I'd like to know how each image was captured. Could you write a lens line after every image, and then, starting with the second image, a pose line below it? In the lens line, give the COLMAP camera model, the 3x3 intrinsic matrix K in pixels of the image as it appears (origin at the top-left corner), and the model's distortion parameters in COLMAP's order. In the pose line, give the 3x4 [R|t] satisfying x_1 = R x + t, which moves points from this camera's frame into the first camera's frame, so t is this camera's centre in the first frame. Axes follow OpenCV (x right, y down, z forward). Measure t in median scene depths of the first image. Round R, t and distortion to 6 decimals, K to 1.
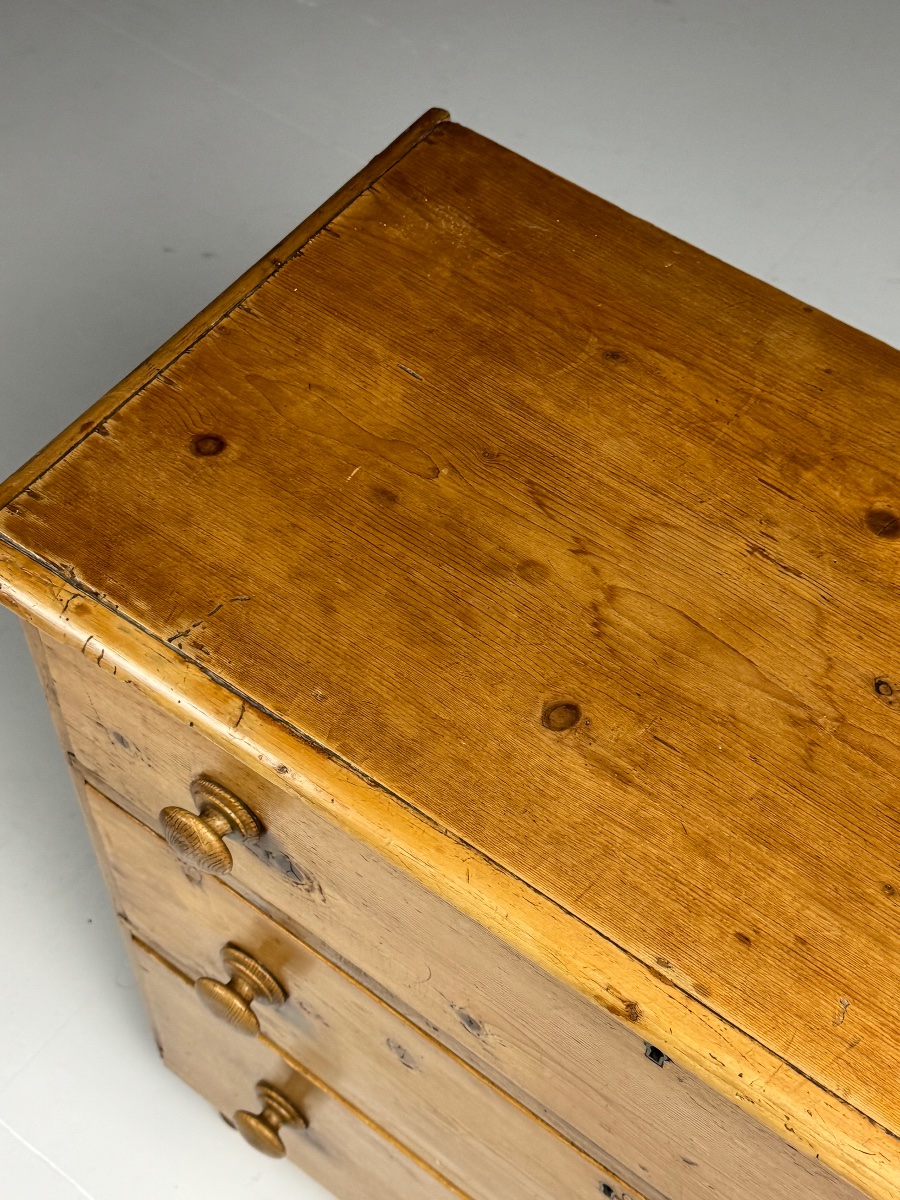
lens RADIAL K [[1687.5, 0, 450.6], [0, 1687.5, 601.4], [0, 0, 1]] dist [0.093914, 0.000000]
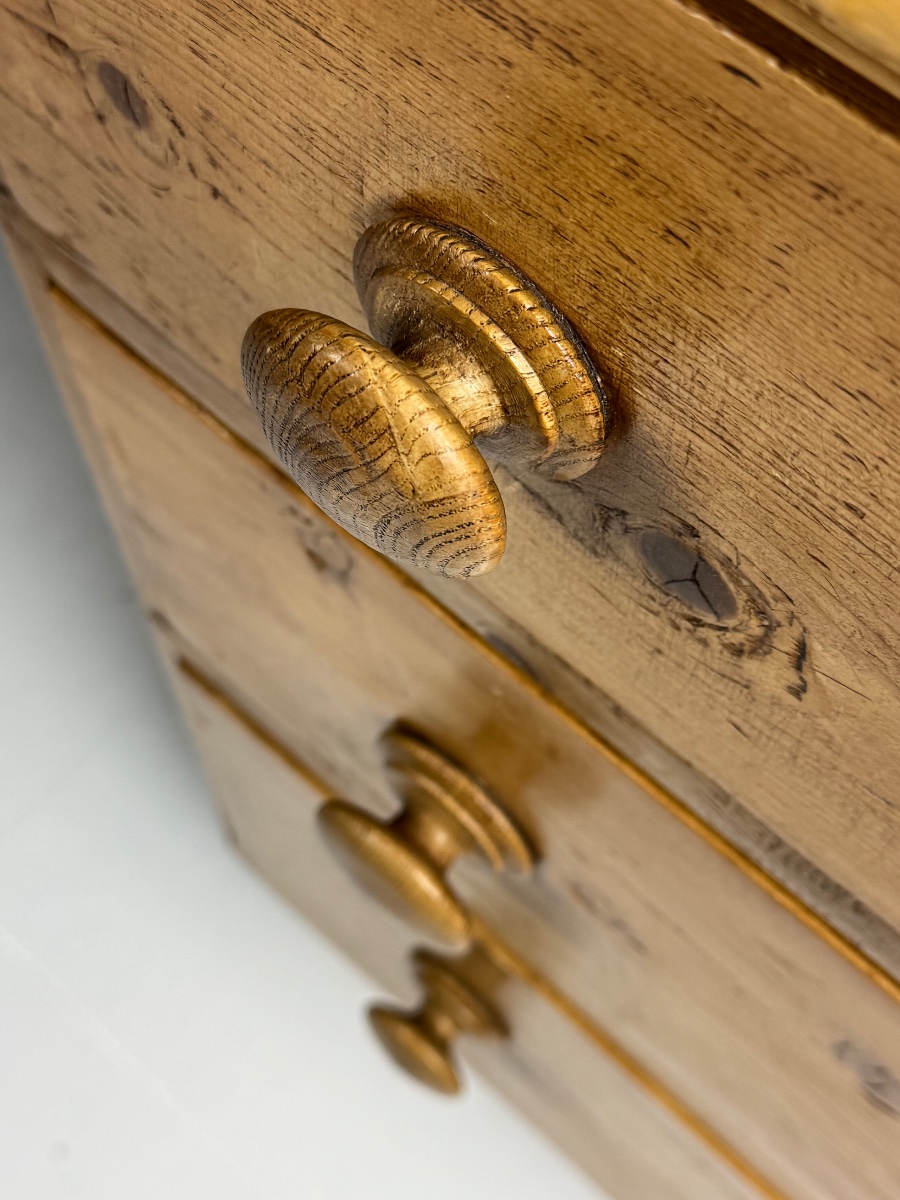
lens RADIAL K [[1687.5, 0, 448.2], [0, 1687.5, 600.5], [0, 0, 1]] dist [0.093914, 0.000000]
pose [[0.996110, 0.076358, -0.043970, -0.113405], [-0.066367, 0.978427, 0.195642, 0.101587], [0.057961, -0.191963, 0.979689, 0.666241]]
